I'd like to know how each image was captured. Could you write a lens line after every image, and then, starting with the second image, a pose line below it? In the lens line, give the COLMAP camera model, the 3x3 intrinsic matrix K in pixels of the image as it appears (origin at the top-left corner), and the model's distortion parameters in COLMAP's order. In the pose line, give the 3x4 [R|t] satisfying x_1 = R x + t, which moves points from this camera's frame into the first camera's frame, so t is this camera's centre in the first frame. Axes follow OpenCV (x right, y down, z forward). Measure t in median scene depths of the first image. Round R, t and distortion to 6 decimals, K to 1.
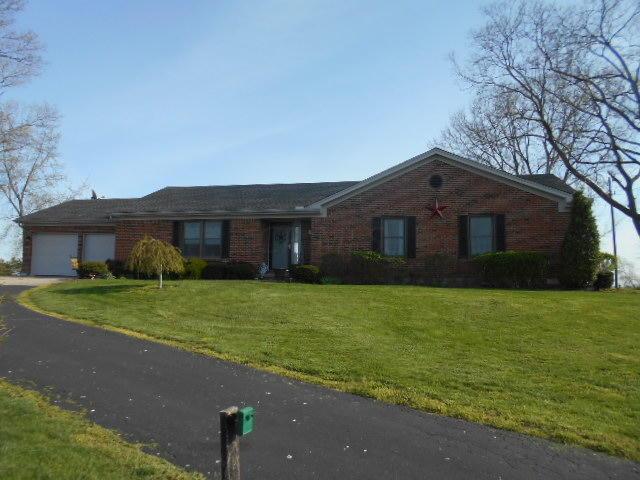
lens RADIAL K [[486.1, 0, 320.2], [0, 486.1, 226.2], [0, 0, 1]] dist [0.000584, -0.000406]
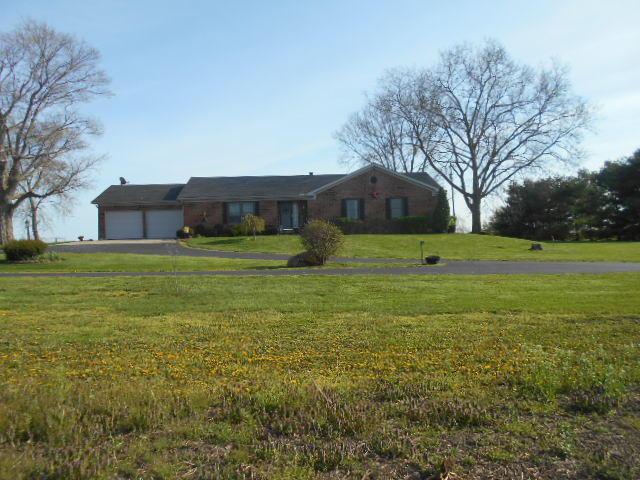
lens RADIAL K [[480.2, 0, 320.0], [0, 480.2, 240.0], [0, 0, 1]] dist [-0.049279, -0.001792]
pose [[0.959188, -0.040459, 0.279860, -0.454315], [0.008814, 0.993508, 0.113420, -0.066908], [-0.282632, -0.106324, 0.953318, -0.684986]]
